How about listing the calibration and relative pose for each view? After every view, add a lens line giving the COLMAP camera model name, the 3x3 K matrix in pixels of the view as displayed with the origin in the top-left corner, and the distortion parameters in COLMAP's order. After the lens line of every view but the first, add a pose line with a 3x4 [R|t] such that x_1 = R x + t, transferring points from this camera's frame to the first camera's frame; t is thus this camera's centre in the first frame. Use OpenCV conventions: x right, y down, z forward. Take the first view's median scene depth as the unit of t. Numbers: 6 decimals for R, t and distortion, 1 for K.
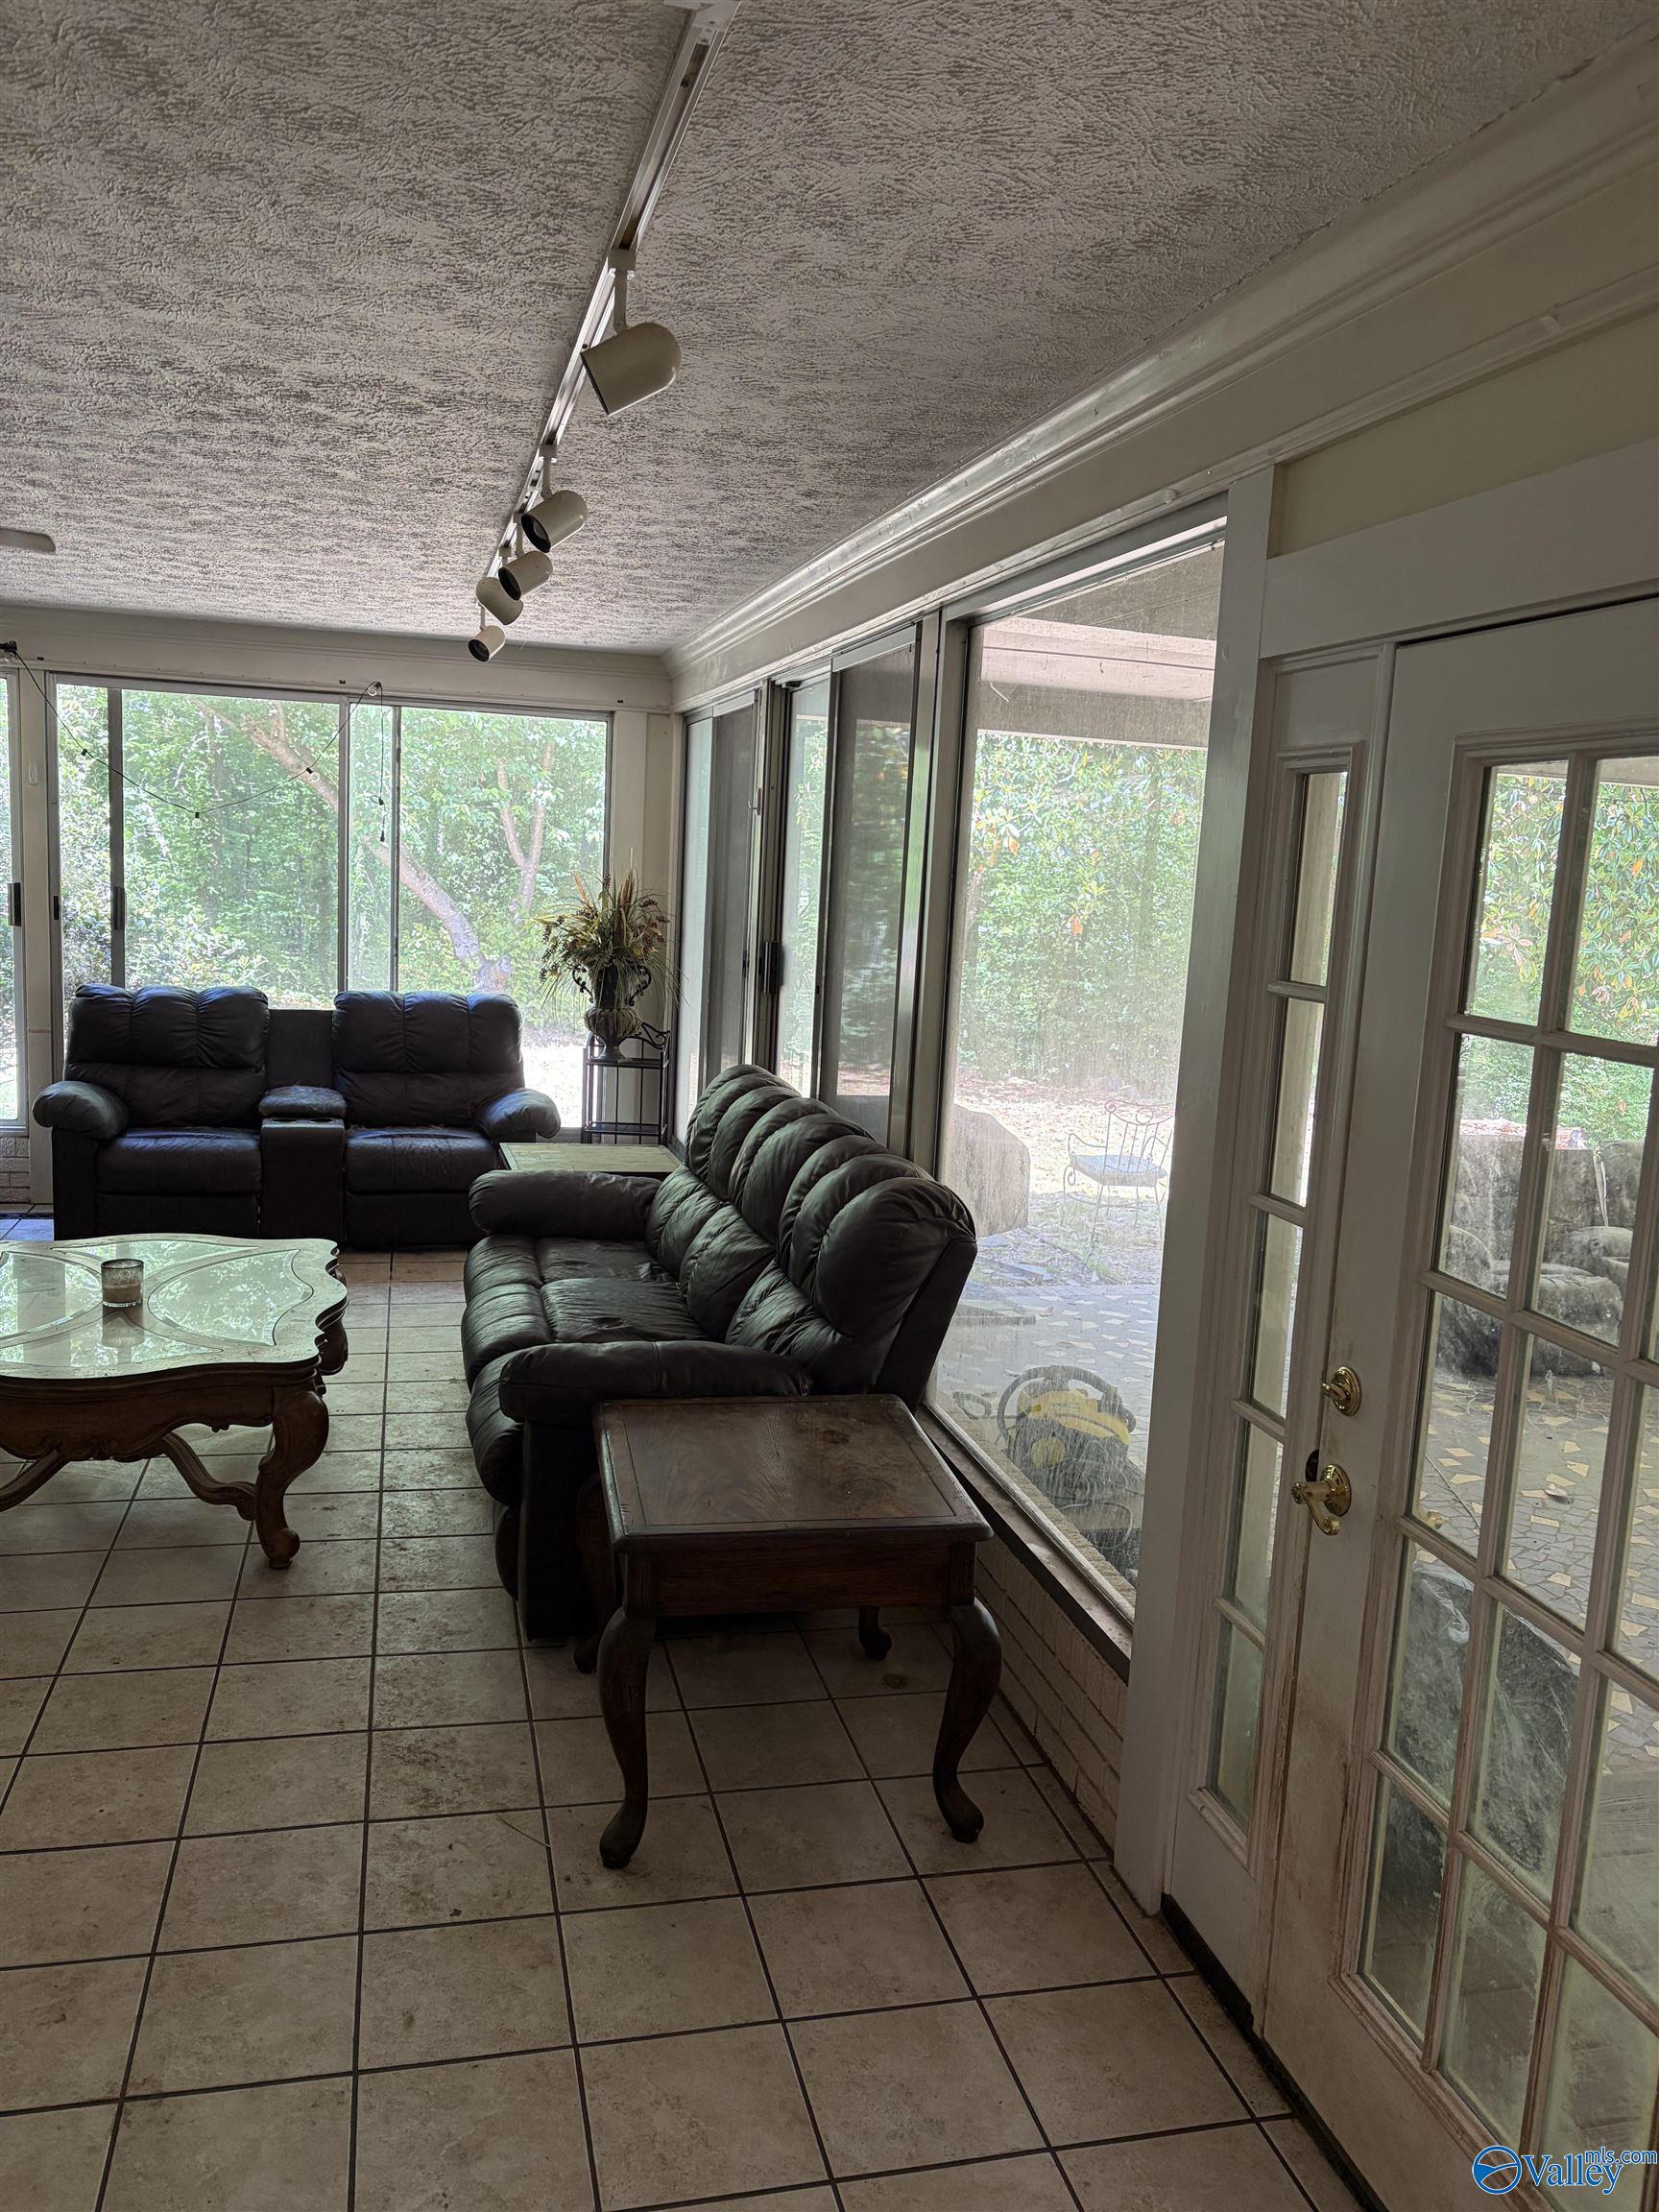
lens RADIAL K [[1676.5, 0, 829.5], [0, 1676.5, 1106.0], [0, 0, 1]] dist [0.066891, -0.066524]
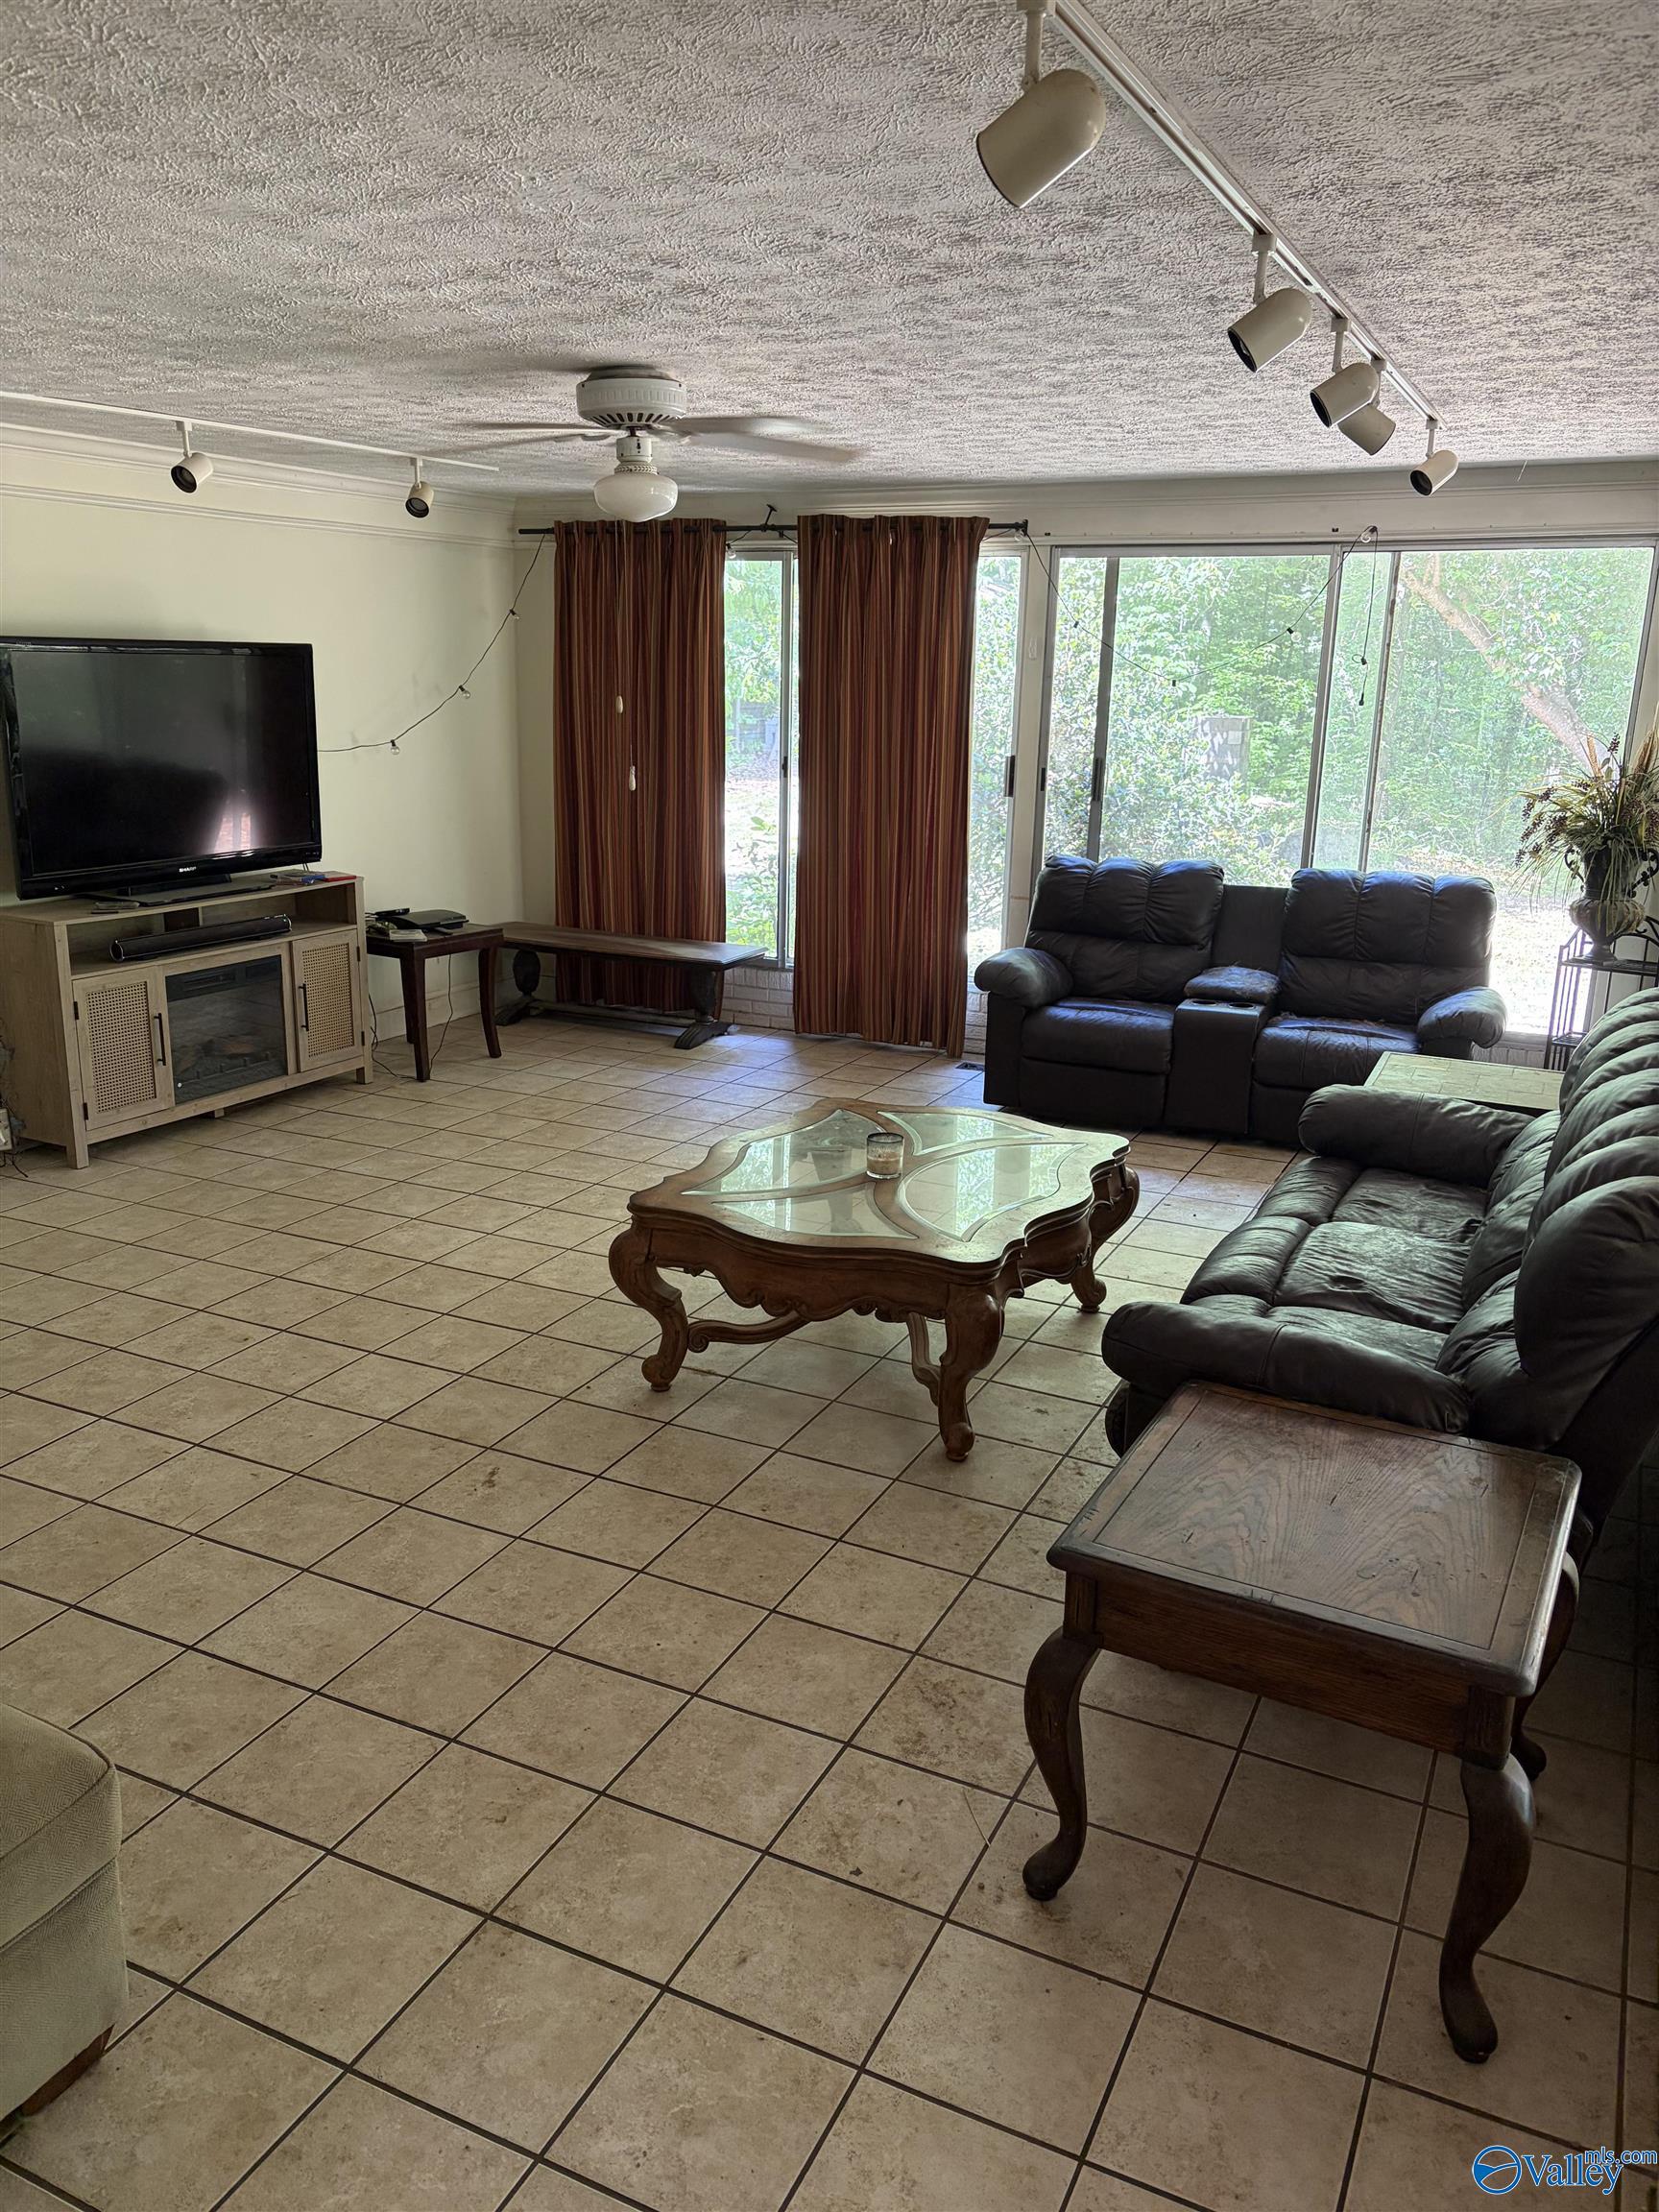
lens RADIAL K [[1676.5, 0, 829.5], [0, 1676.5, 1106.0], [0, 0, 1]] dist [0.066891, -0.066524]
pose [[0.766459, 0.127717, -0.629467, 0.134504], [-0.072025, 0.990940, 0.113360, -0.027366], [0.638242, -0.041549, 0.768714, 0.112882]]
